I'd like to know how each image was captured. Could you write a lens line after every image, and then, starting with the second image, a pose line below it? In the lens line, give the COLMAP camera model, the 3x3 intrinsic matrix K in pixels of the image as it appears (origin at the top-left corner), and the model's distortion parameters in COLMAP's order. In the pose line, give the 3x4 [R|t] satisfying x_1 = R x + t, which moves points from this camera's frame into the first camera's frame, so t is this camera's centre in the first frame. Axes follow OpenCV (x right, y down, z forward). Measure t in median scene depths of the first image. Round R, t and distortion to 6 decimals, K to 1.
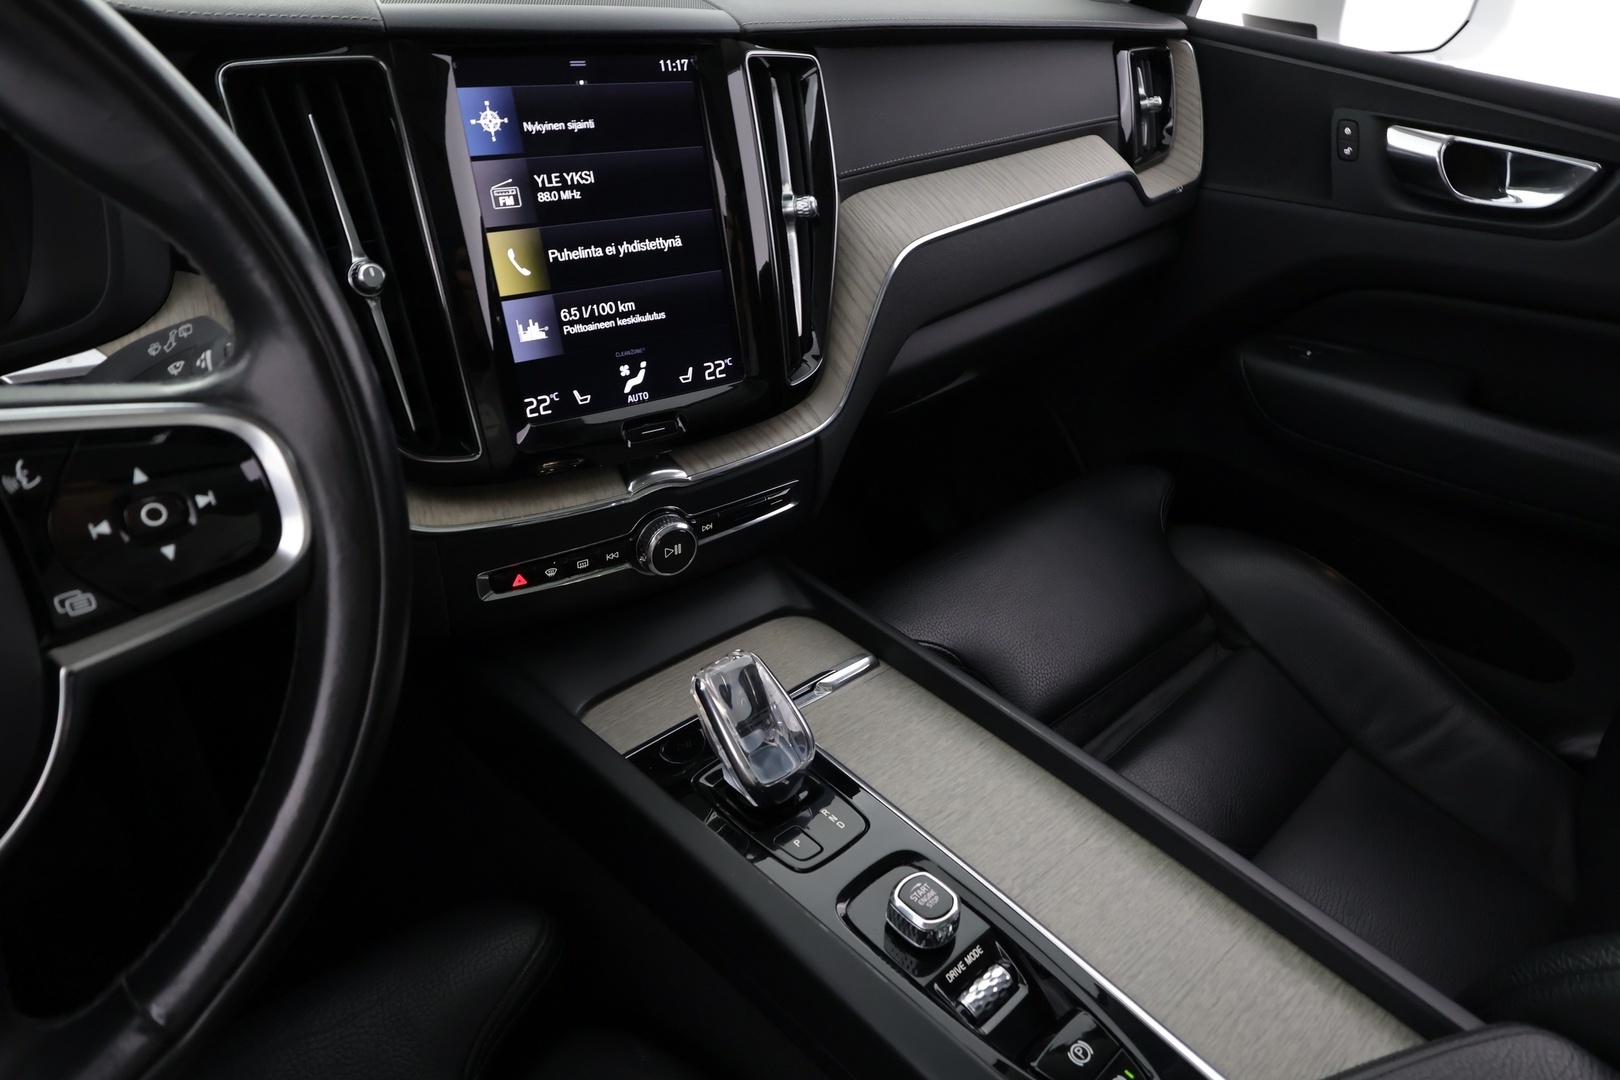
lens RADIAL K [[1024.1, 0, 807.7], [0, 1024.1, 542.0], [0, 0, 1]] dist [0.000502, 0.000394]
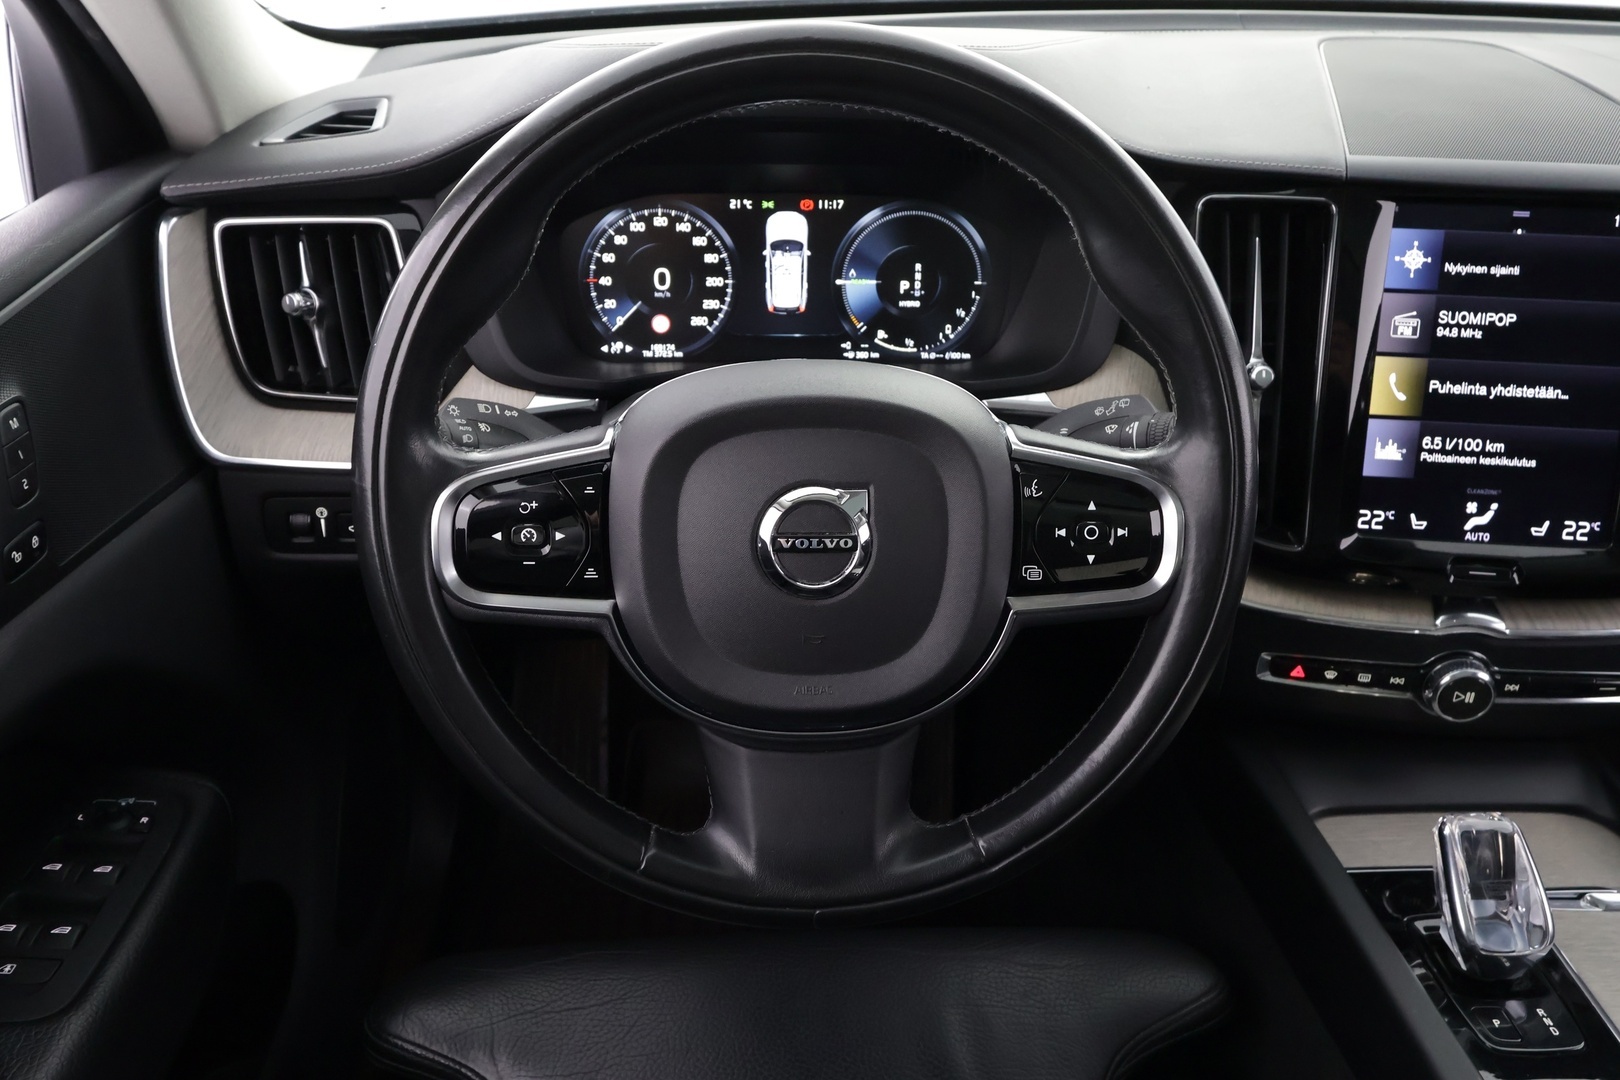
lens RADIAL K [[1292.0, 0, 801.9], [0, 1292.0, 538.5], [0, 0, 1]] dist [-0.005689, 0.016804]
pose [[0.754953, 0.272326, -0.596561, 0.094406], [-0.317302, 0.947814, 0.031123, 0.030730], [0.573904, 0.165794, 0.801964, -0.407892]]
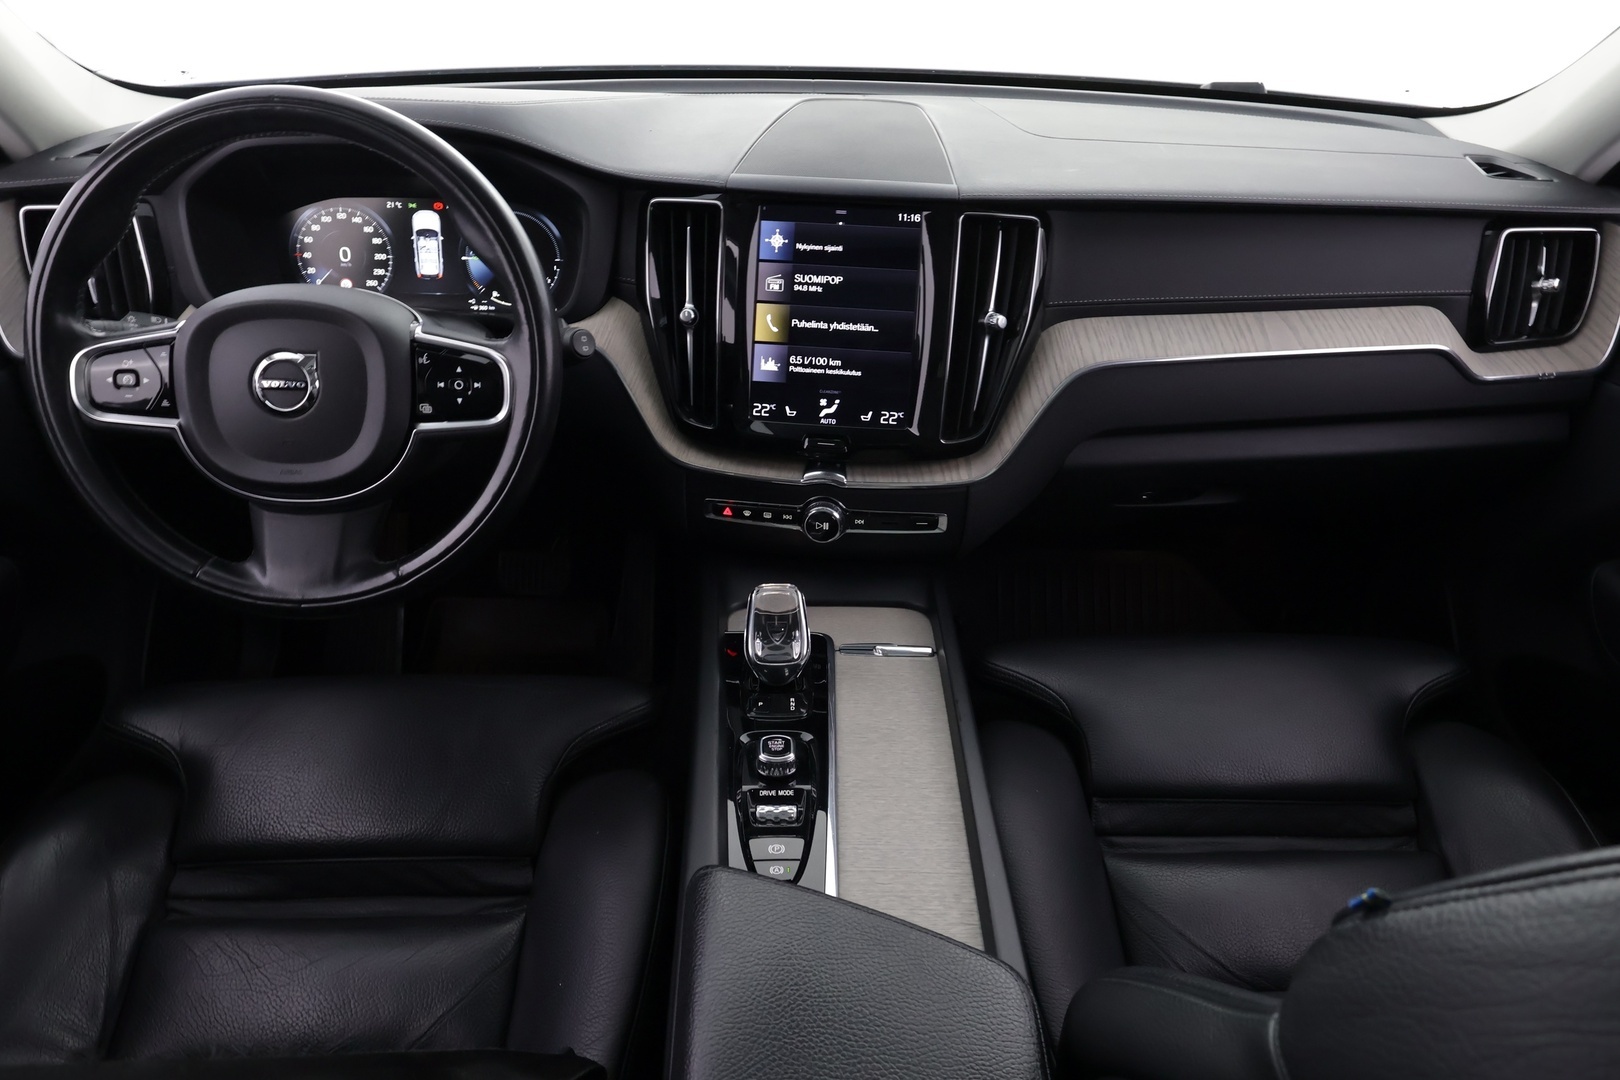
lens RADIAL K [[1143.1, 0, 802.6], [0, 1143.1, 538.7], [0, 0, 1]] dist [0.006638, 0.003797]
pose [[0.739651, 0.283620, -0.610308, 0.993981], [-0.331804, 0.942663, 0.035947, -0.027844], [0.585511, 0.175914, 0.791348, -0.376777]]
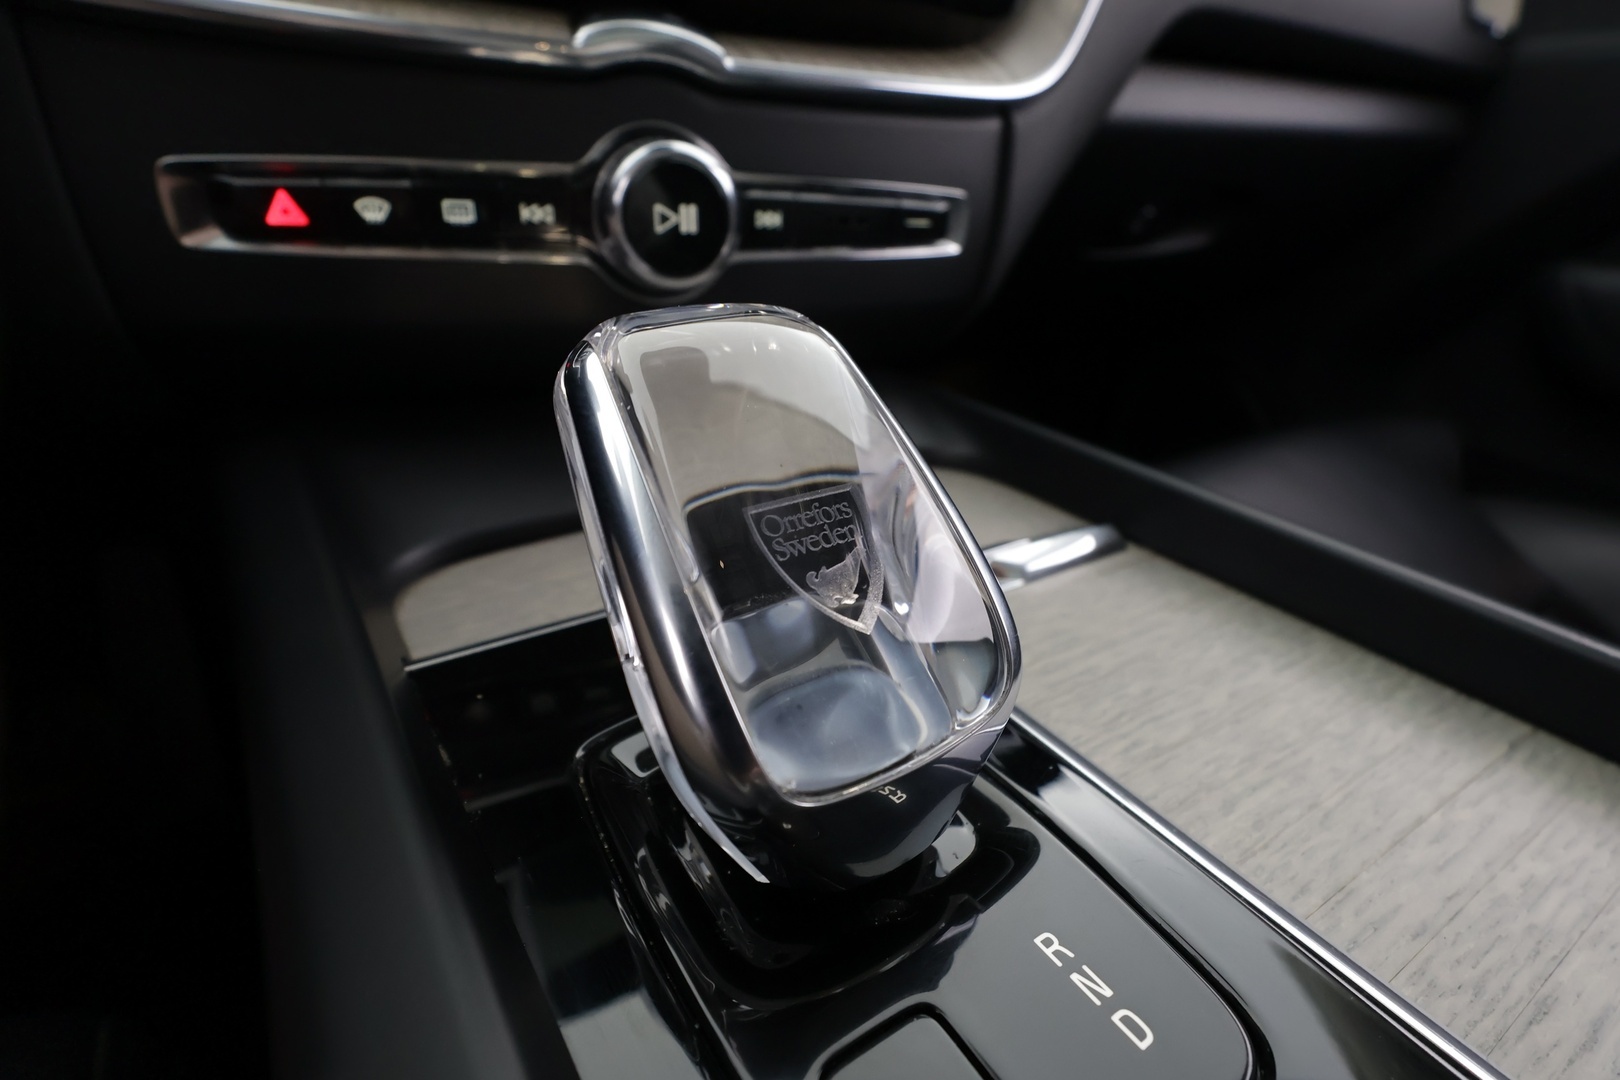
lens RADIAL K [[744.0, 0, 808.7], [0, 744.0, 548.8], [0, 0, 1]] dist [-0.000904, 0.000202]
pose [[0.984704, 0.080037, -0.154768, -0.017997], [-0.092276, 0.993012, -0.073571, 0.190486], [0.147798, 0.086727, 0.985208, 0.812075]]
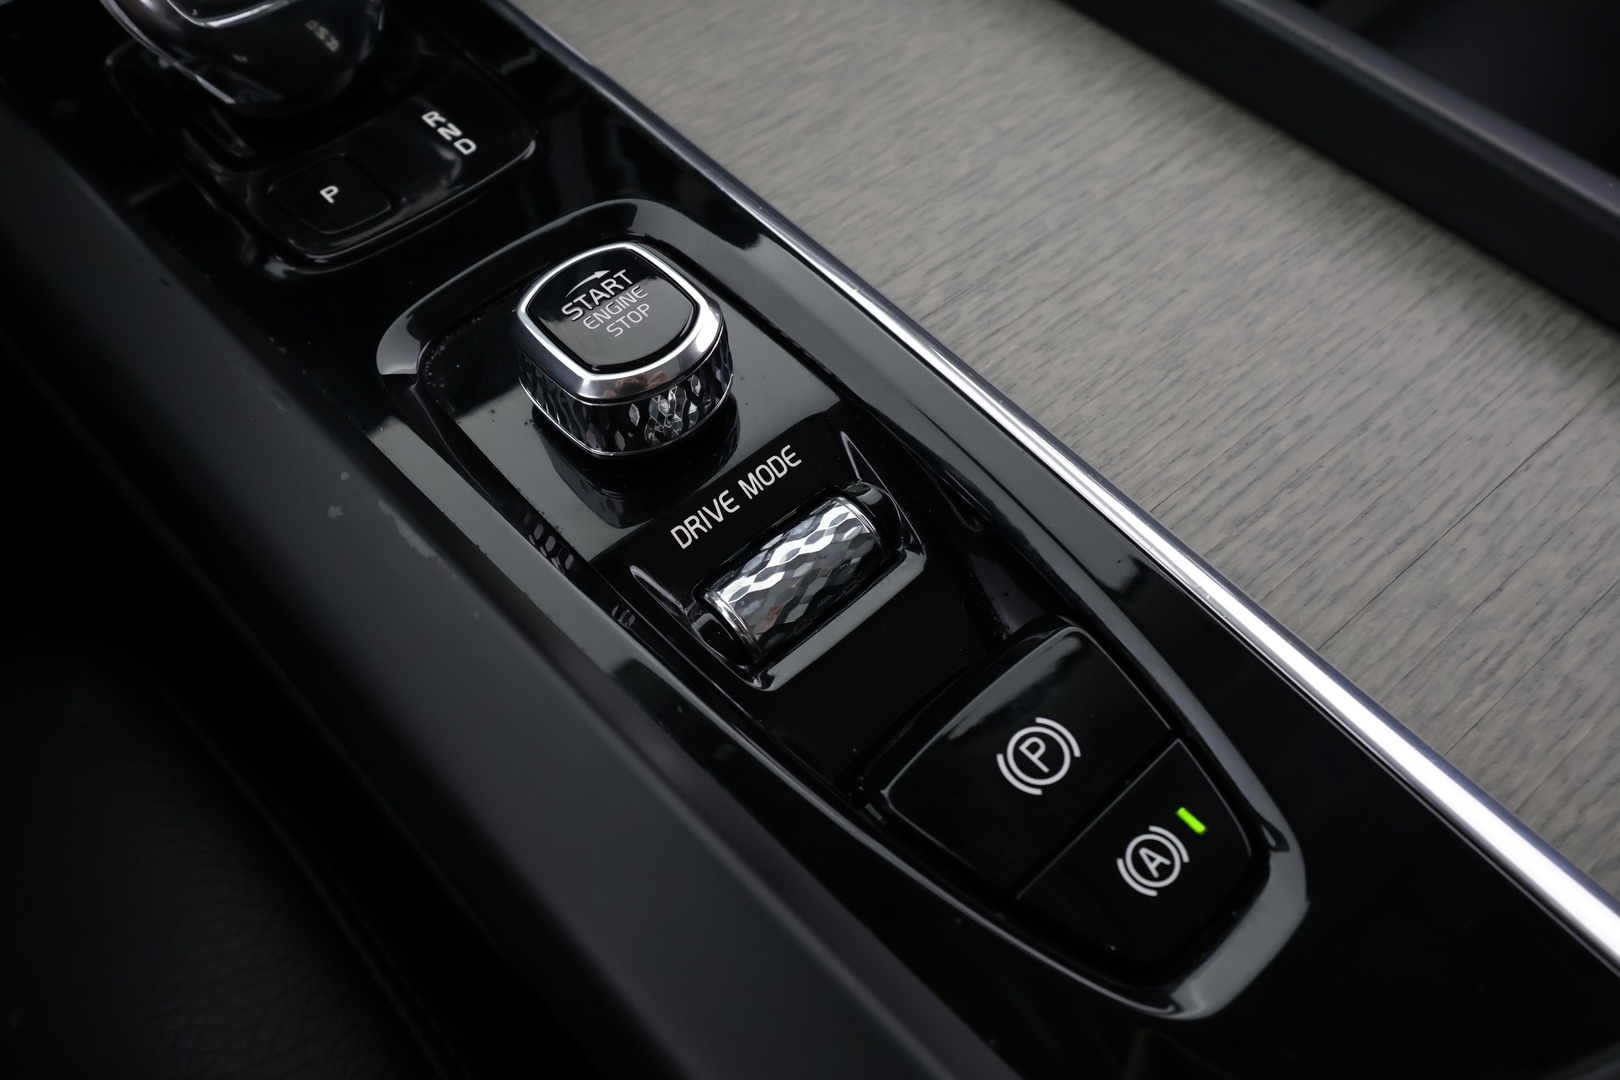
lens RADIAL K [[1203.6, 0, 815.4], [0, 1203.6, 545.5], [0, 0, 1]] dist [0.016480, -0.000657]
pose [[0.996786, -0.019463, -0.077706, 0.182383], [0.050342, 0.906745, 0.418663, 0.227328], [0.062311, -0.421229, 0.904811, 0.552283]]
